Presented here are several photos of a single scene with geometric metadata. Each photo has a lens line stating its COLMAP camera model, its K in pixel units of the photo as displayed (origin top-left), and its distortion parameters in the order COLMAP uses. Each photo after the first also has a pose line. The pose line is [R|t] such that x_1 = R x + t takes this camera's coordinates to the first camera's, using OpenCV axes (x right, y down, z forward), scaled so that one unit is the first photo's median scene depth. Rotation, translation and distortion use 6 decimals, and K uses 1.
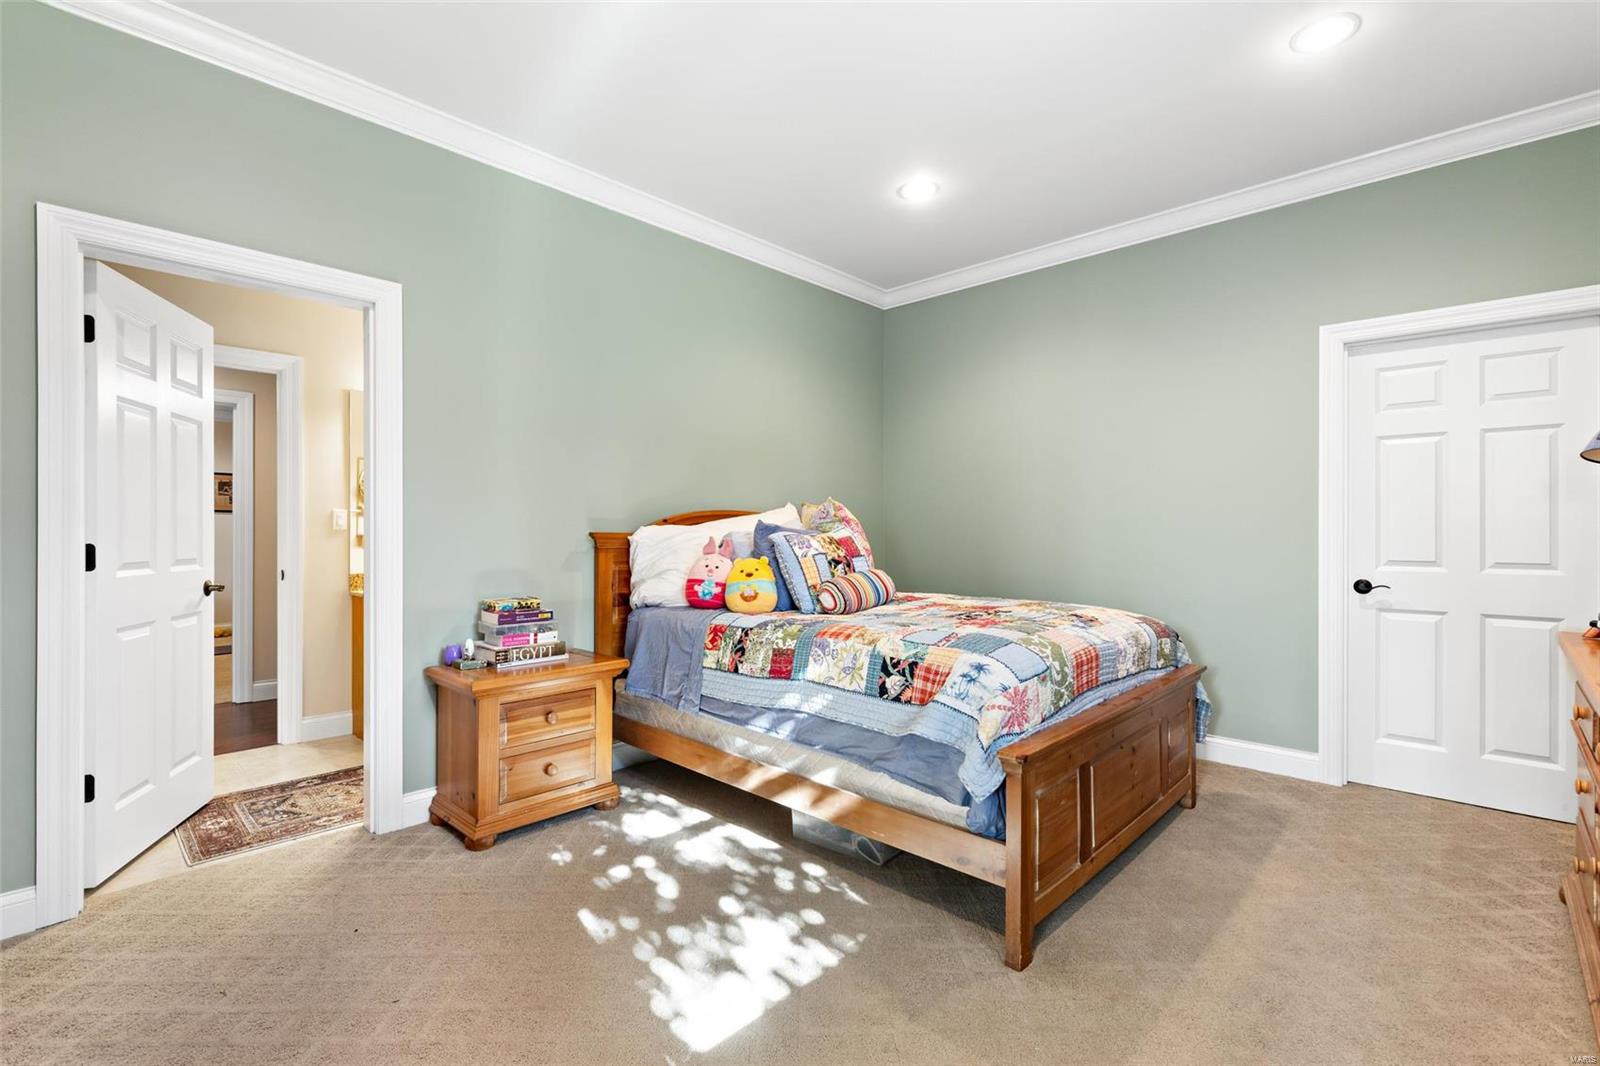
lens RADIAL K [[716.5, 0, 800.5], [0, 716.5, 530.5], [0, 0, 1]] dist [-0.005846, 0.000175]
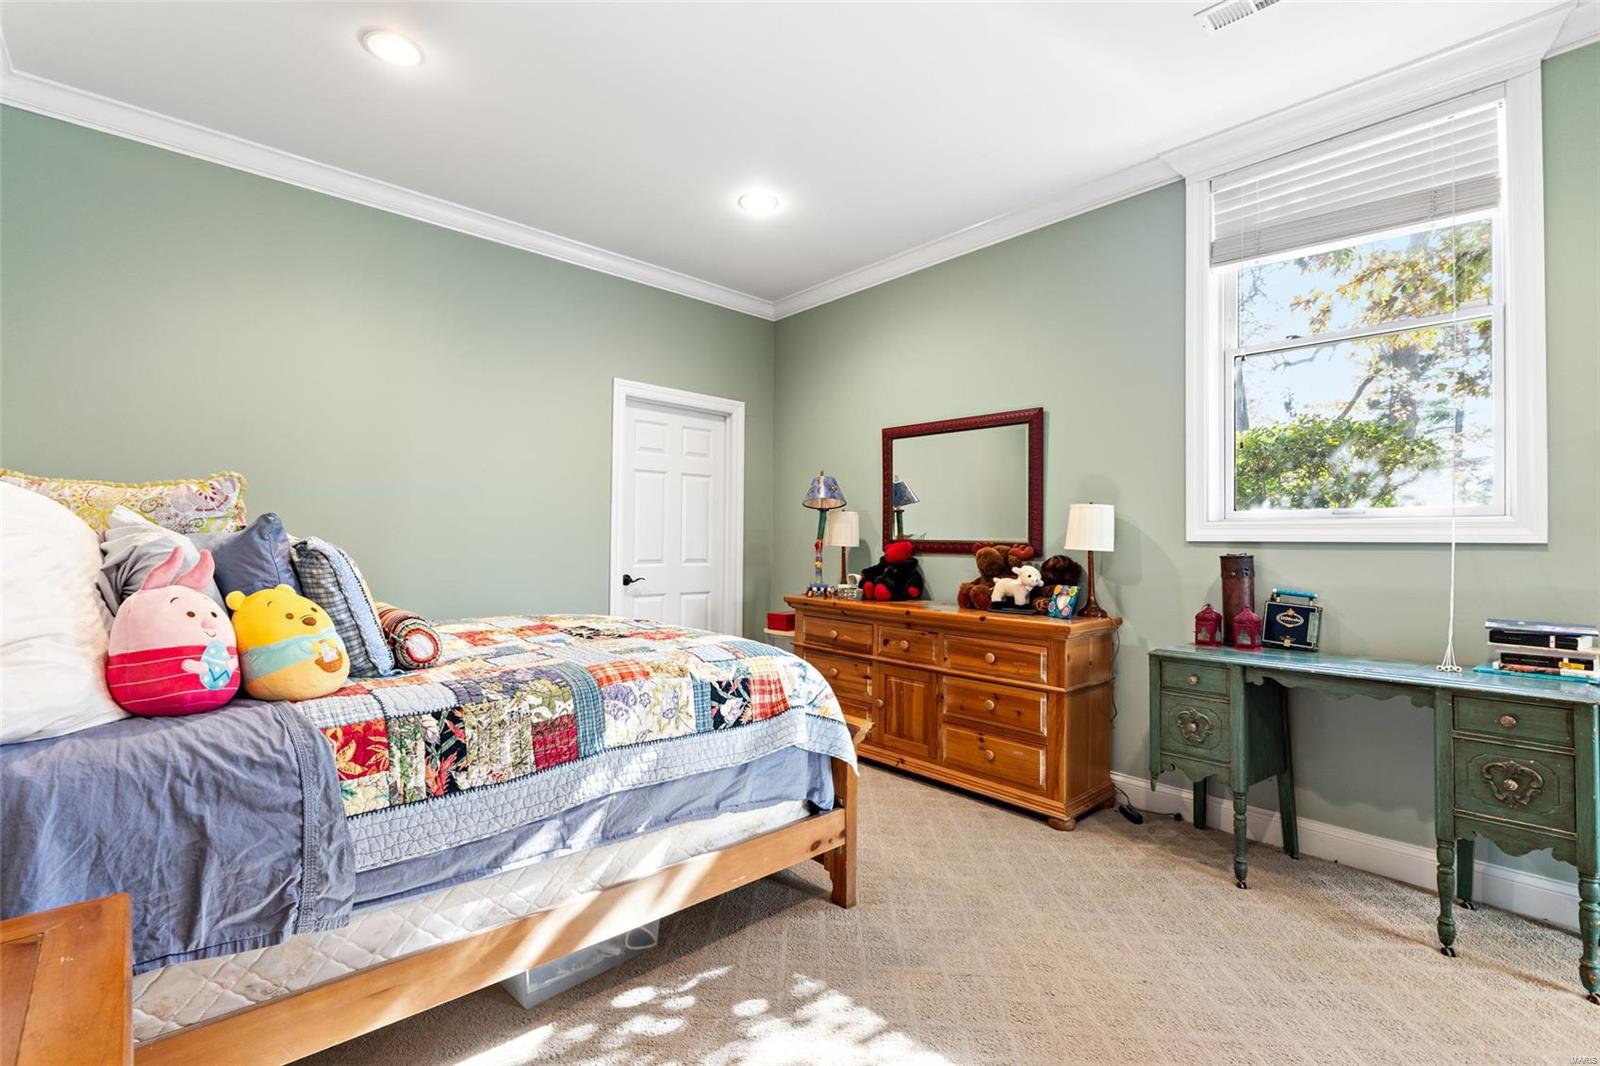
lens RADIAL K [[716.5, 0, 800.0], [0, 716.5, 539.0], [0, 0, 1]] dist [-0.005846, 0.000175]
pose [[0.061617, 0.002494, 0.998097, -0.690864], [-0.012887, 0.999916, -0.001703, -0.000019], [-0.998017, -0.012758, 0.061644, 0.772970]]
